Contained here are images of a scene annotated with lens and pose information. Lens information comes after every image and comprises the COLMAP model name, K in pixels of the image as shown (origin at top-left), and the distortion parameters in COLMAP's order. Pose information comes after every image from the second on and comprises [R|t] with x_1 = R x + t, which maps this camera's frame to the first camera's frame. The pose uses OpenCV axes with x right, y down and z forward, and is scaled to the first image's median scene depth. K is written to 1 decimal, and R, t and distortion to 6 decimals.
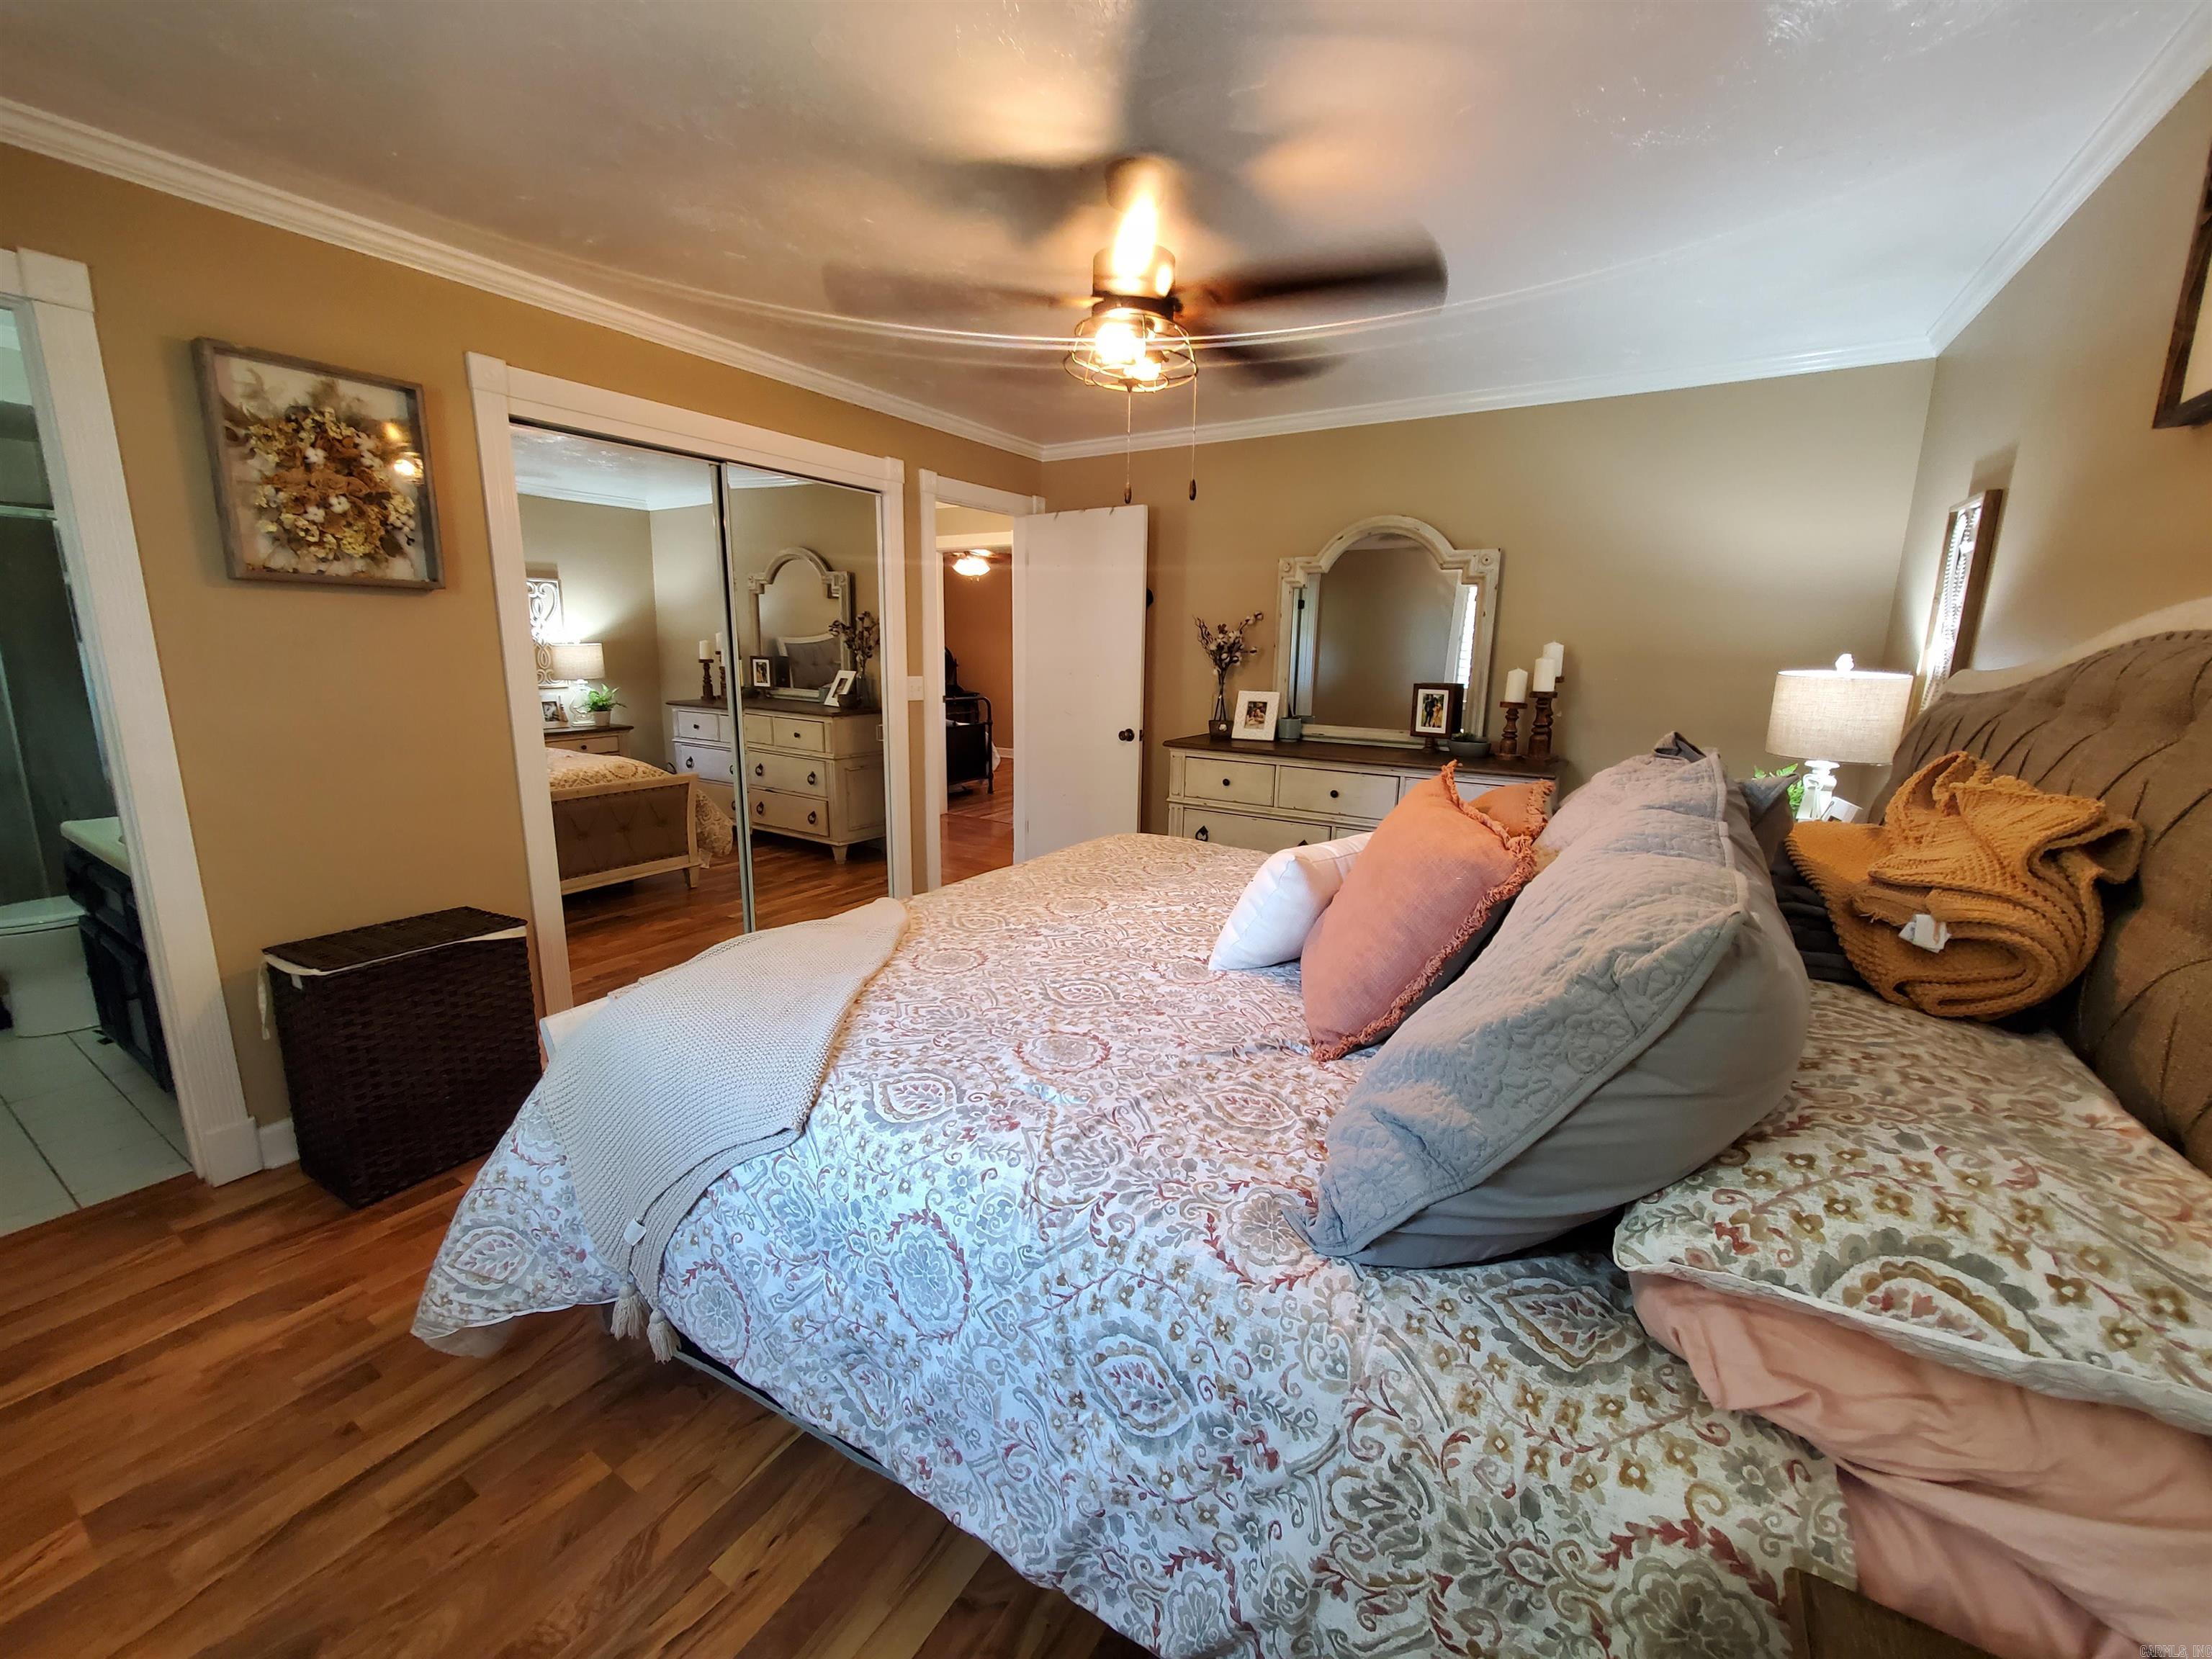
lens RADIAL K [[871.9, 0, 1108.9], [0, 871.9, 819.9], [0, 0, 1]] dist [-0.001550, -0.001887]
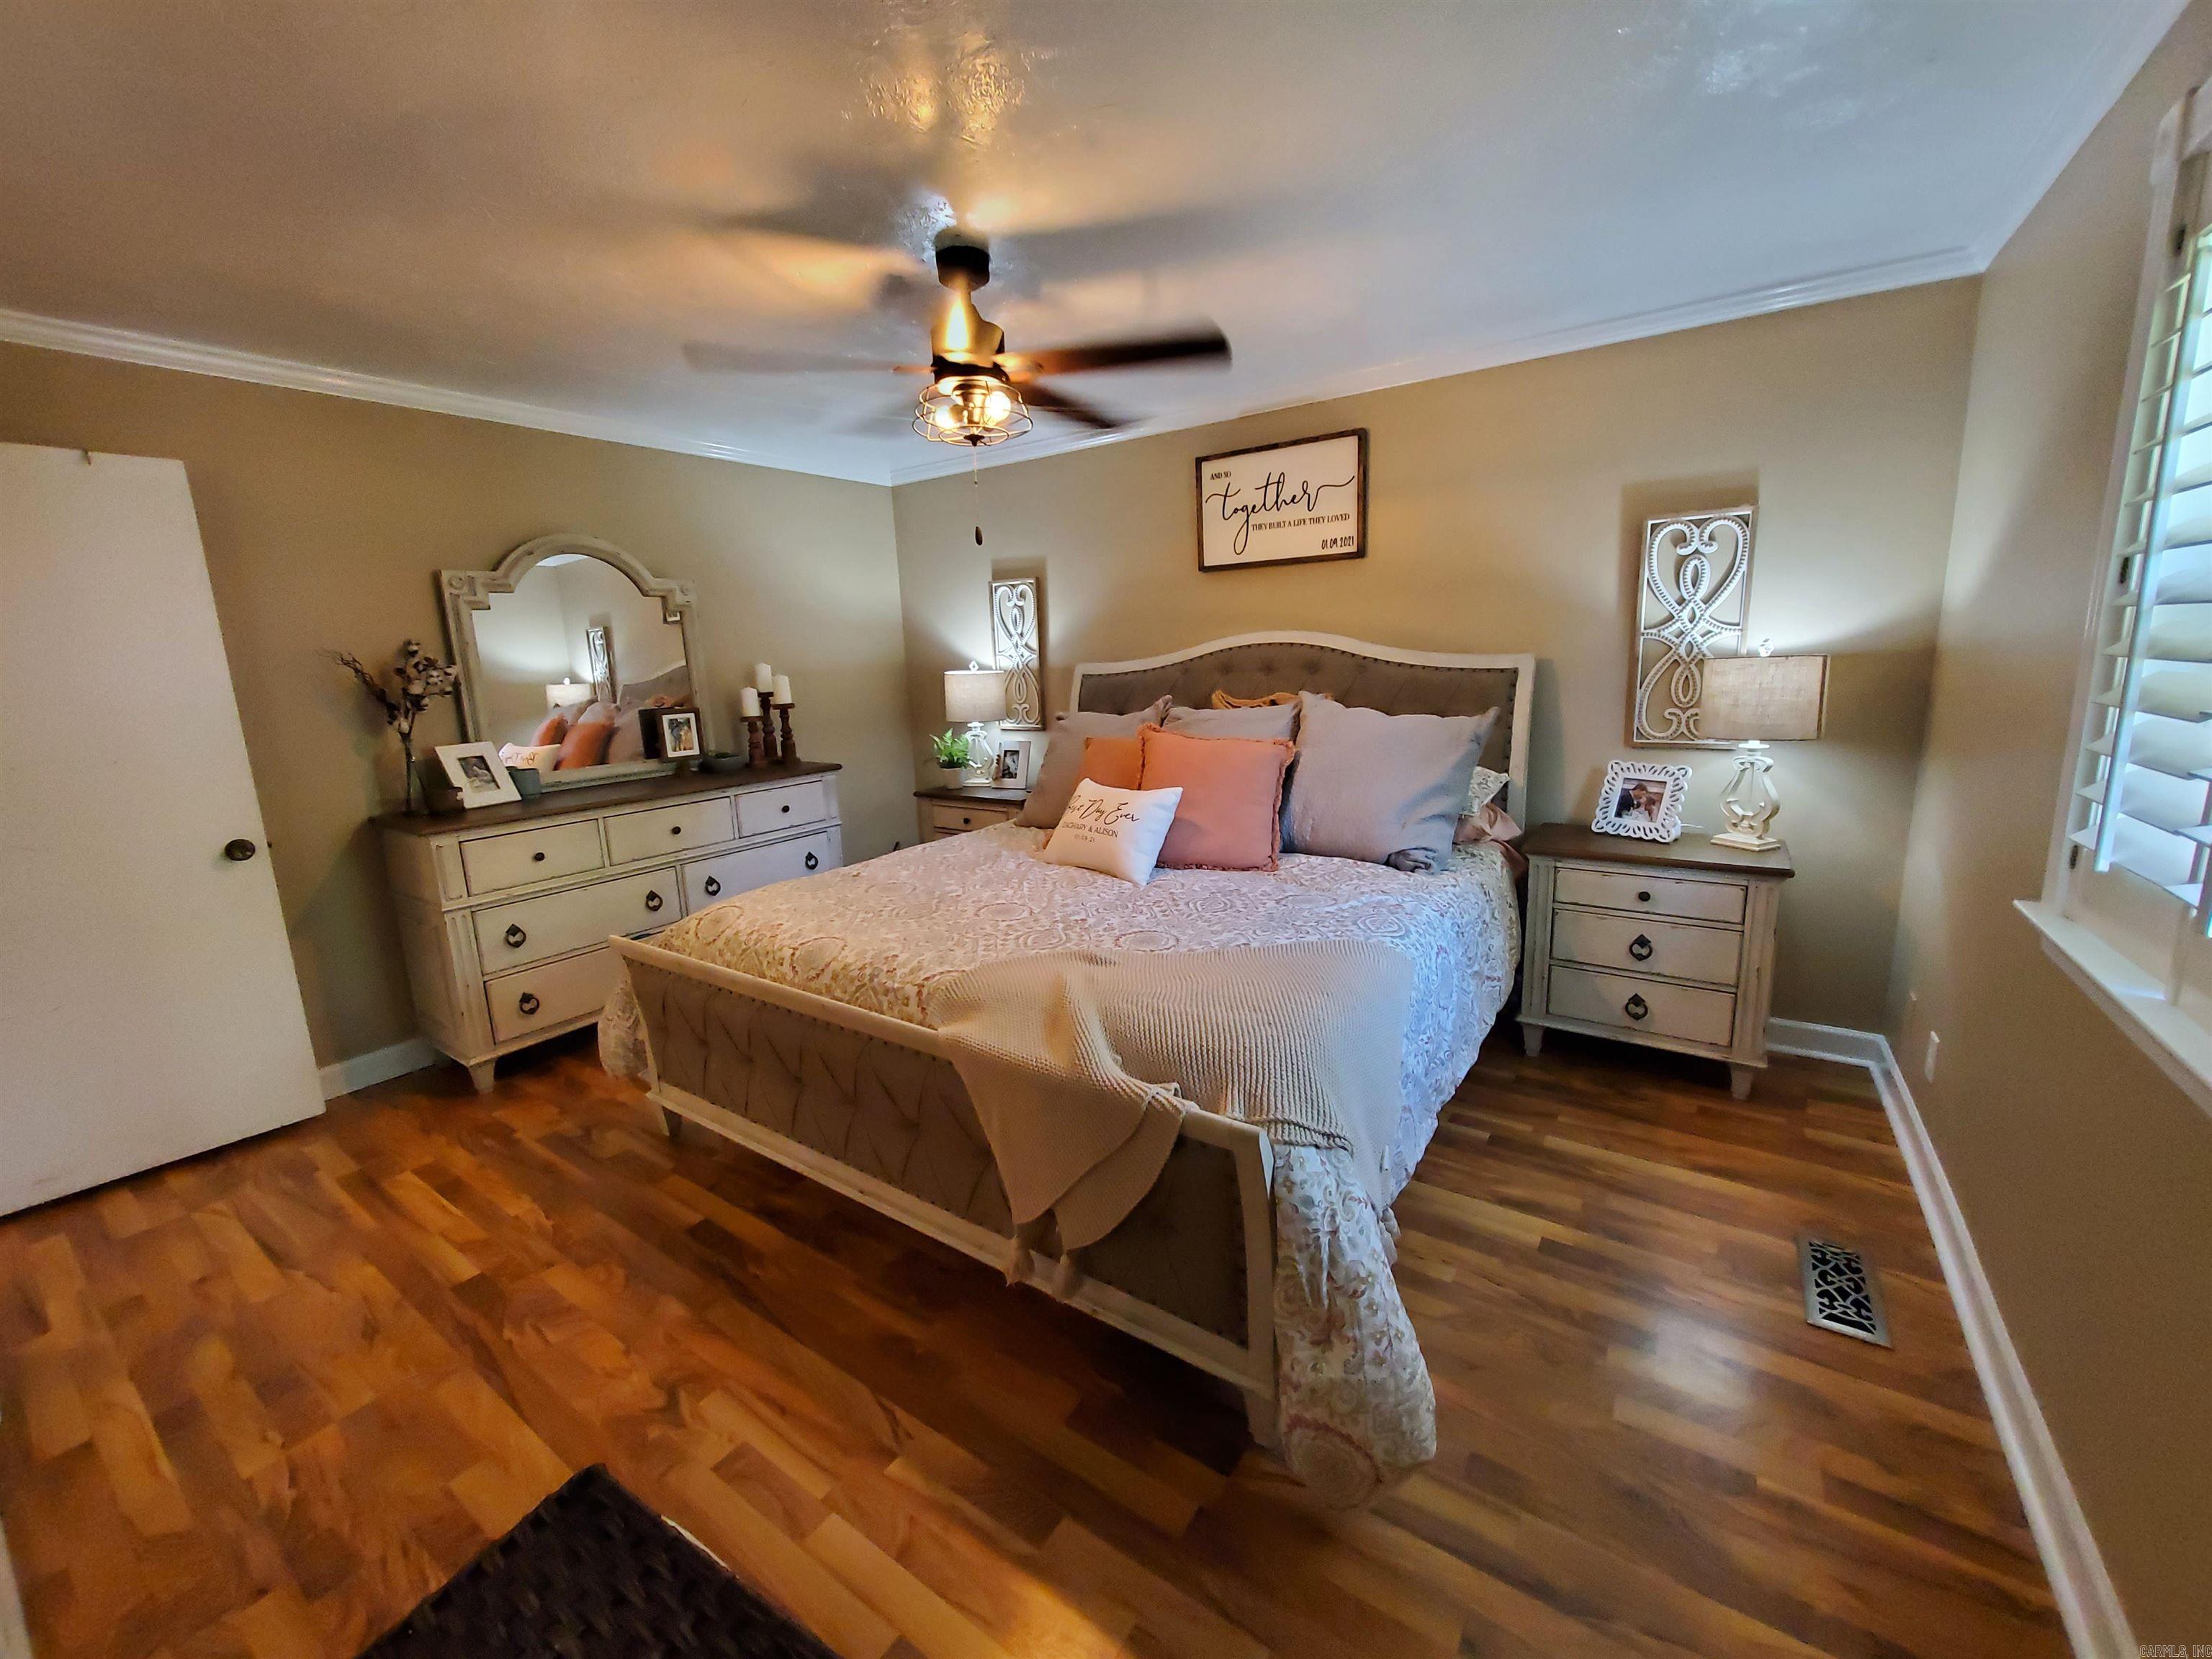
lens RADIAL K [[871.9, 0, 1108.9], [0, 871.9, 819.9], [0, 0, 1]] dist [-0.001550, -0.001887]
pose [[0.045182, -0.209260, 0.976816, -0.689798], [0.235546, 0.952476, 0.193151, -0.121363], [-0.970812, 0.221358, 0.092325, 0.491295]]
